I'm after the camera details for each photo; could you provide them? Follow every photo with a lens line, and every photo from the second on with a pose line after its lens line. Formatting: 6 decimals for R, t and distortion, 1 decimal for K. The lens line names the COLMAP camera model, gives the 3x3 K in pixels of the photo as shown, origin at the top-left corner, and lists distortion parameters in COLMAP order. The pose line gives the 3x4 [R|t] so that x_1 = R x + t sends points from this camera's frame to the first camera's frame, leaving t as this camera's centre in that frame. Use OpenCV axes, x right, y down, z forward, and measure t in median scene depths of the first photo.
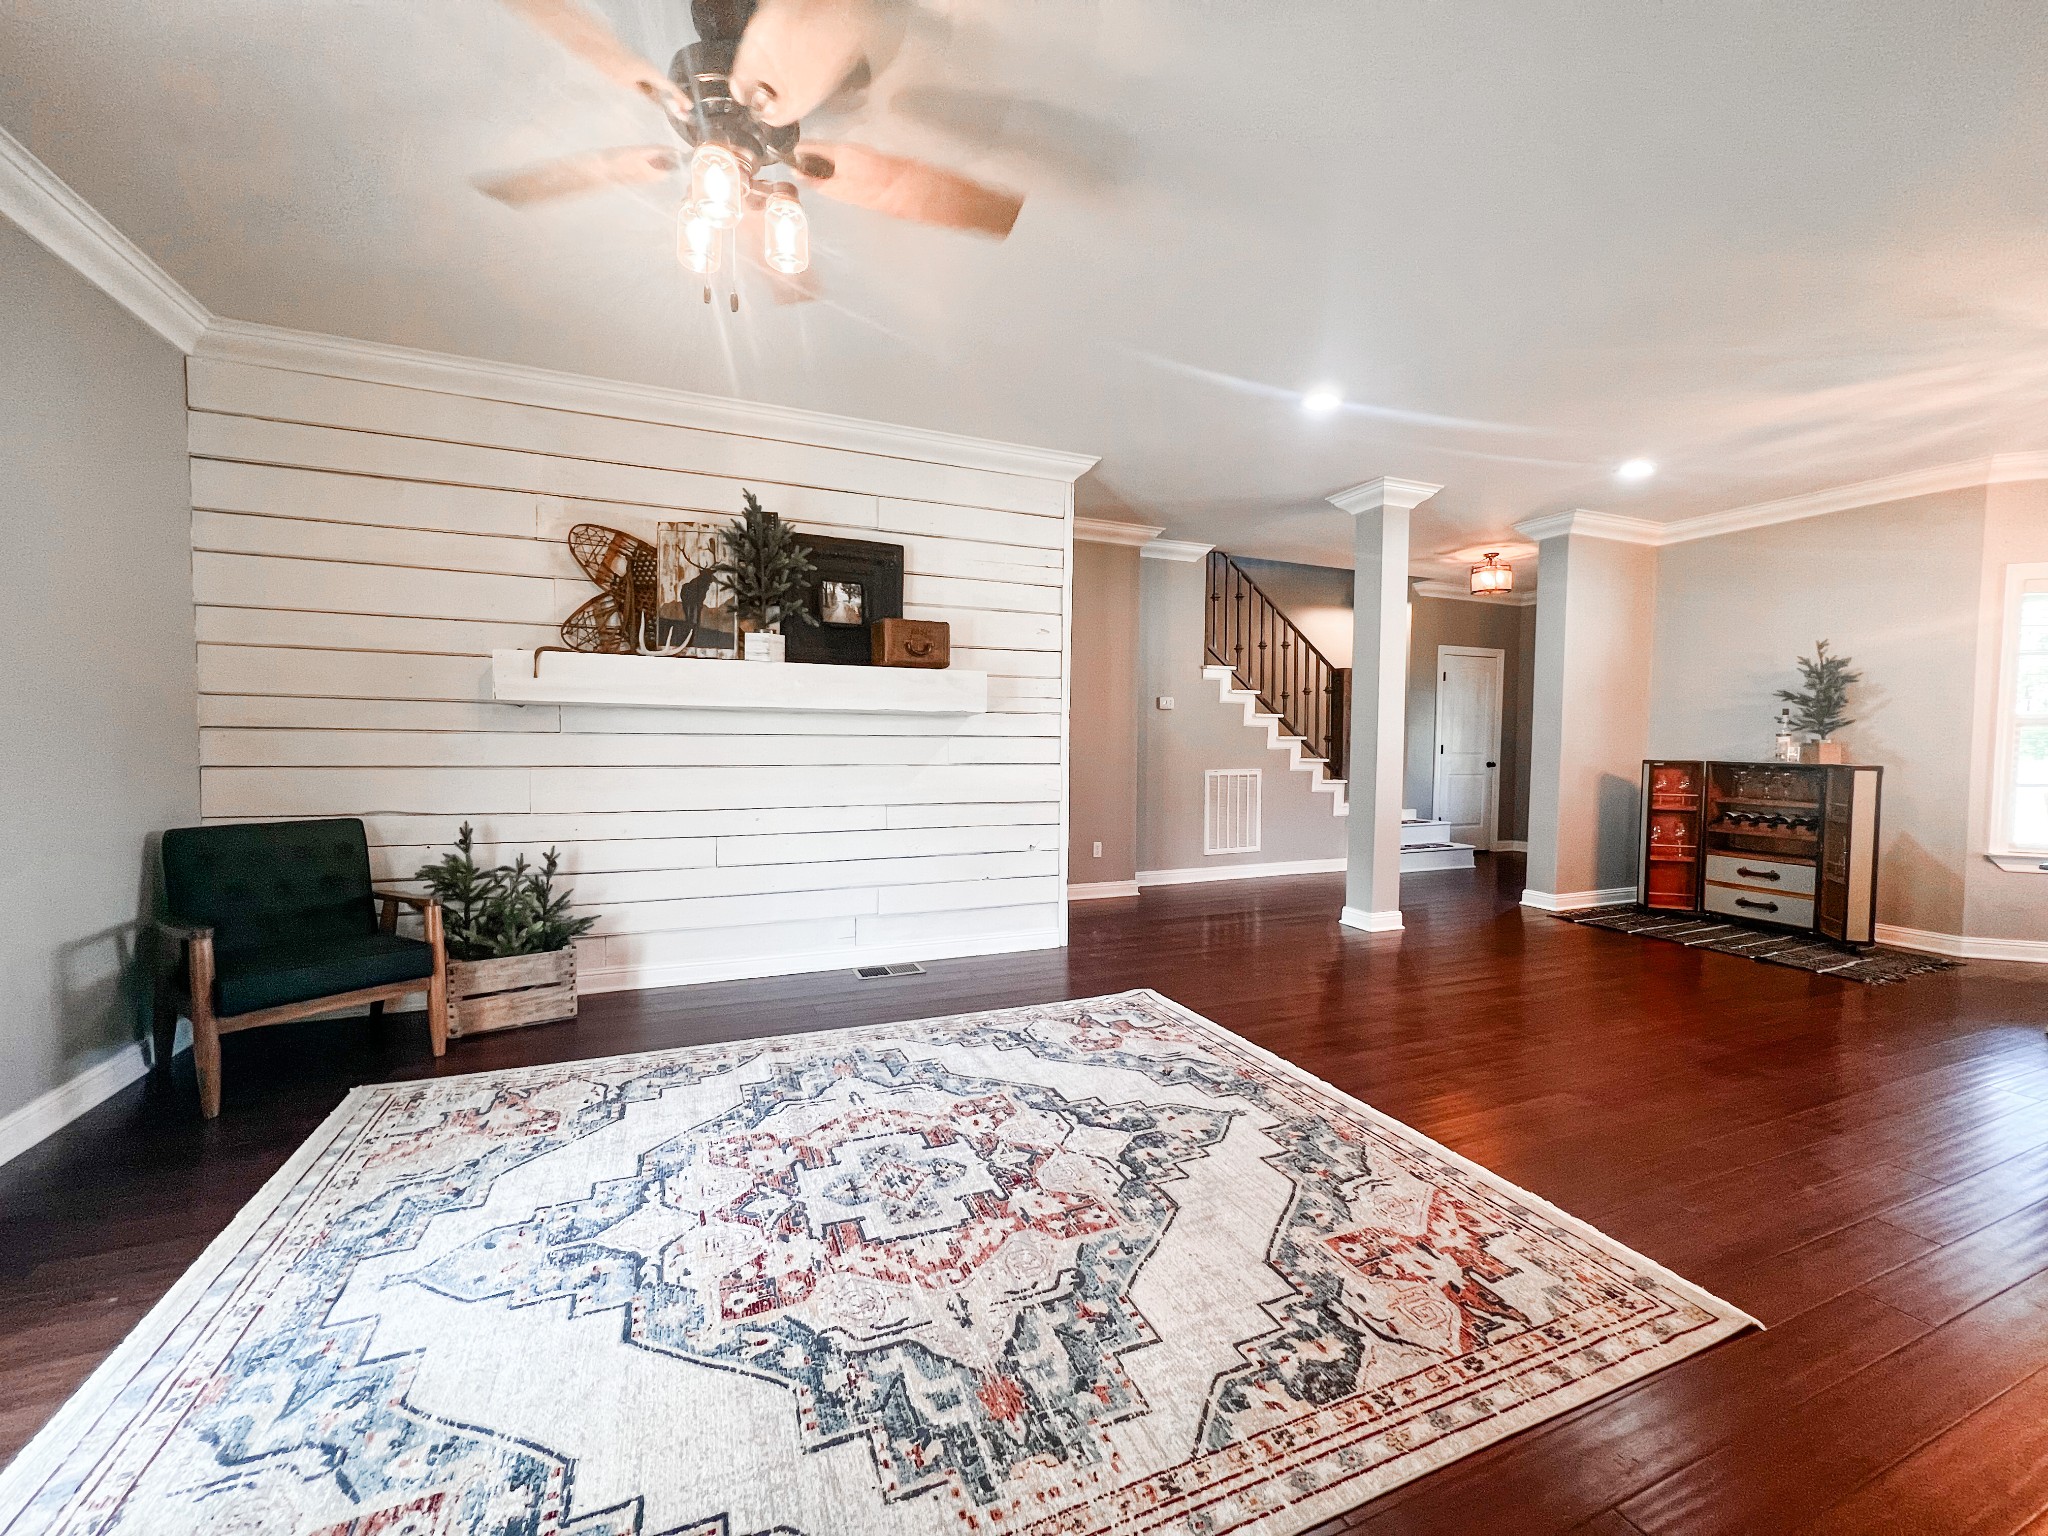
lens RADIAL K [[814.1, 0, 1023.7], [0, 814.1, 773.7], [0, 0, 1]] dist [0.000407, 0.000121]
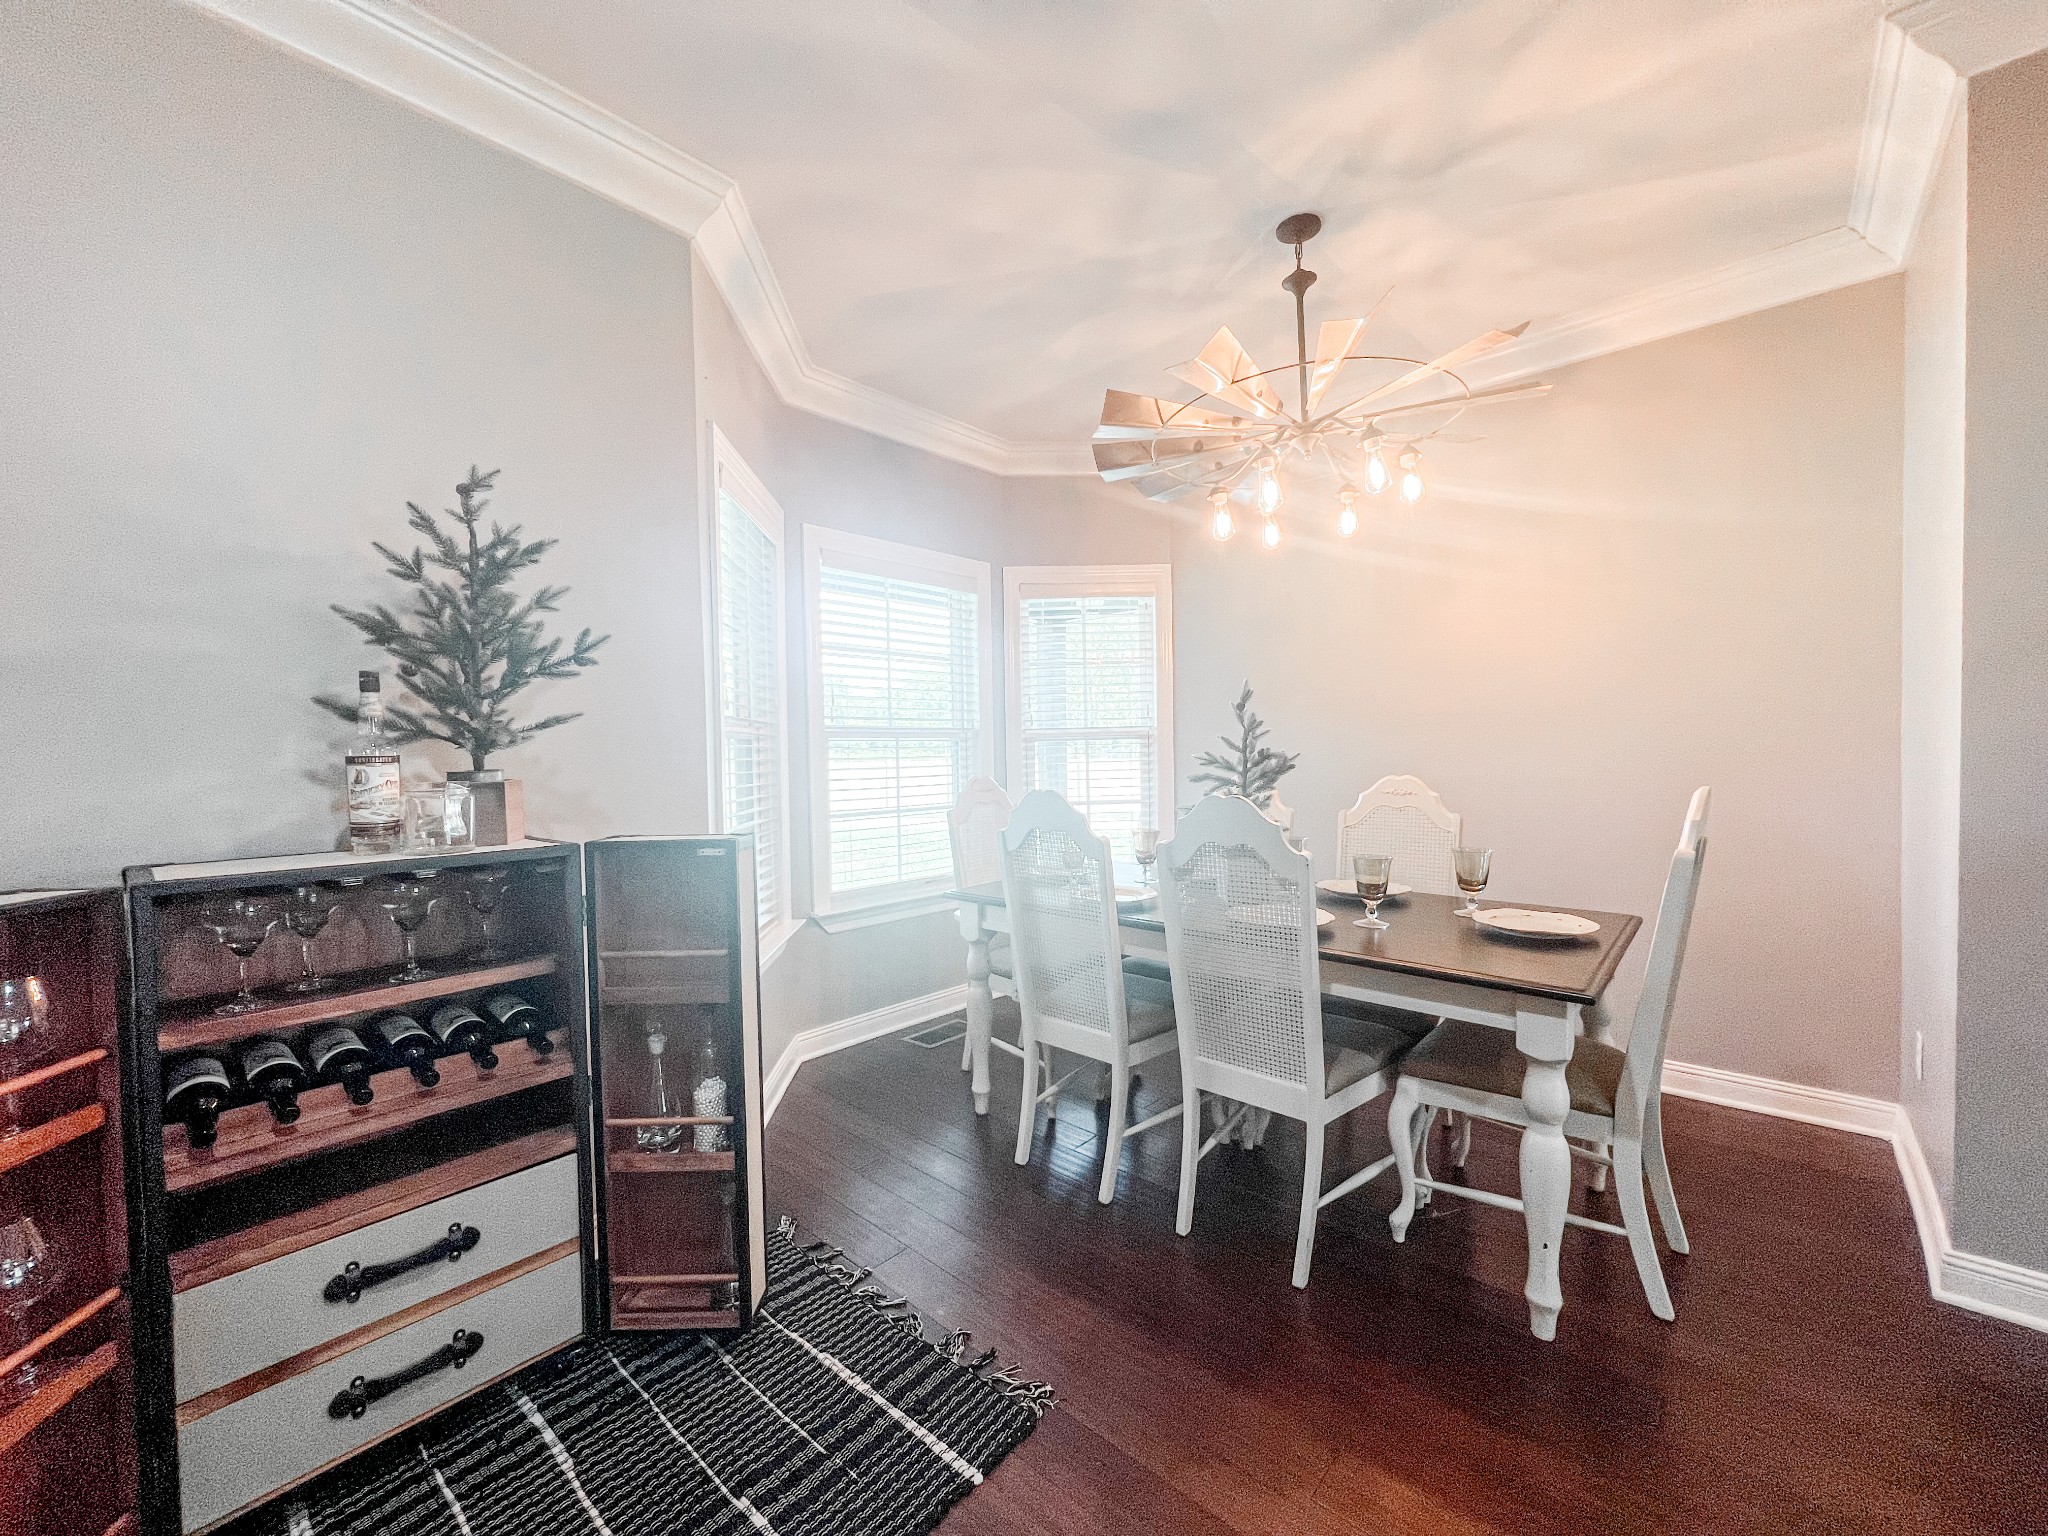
lens RADIAL K [[814.1, 0, 1023.7], [0, 814.1, 773.7], [0, 0, 1]] dist [0.000407, 0.000121]
pose [[-0.425296, -0.025824, 0.904686, 0.920175], [0.054487, 0.997049, 0.054076, -0.074623], [-0.903413, 0.072292, -0.422634, 1.486822]]
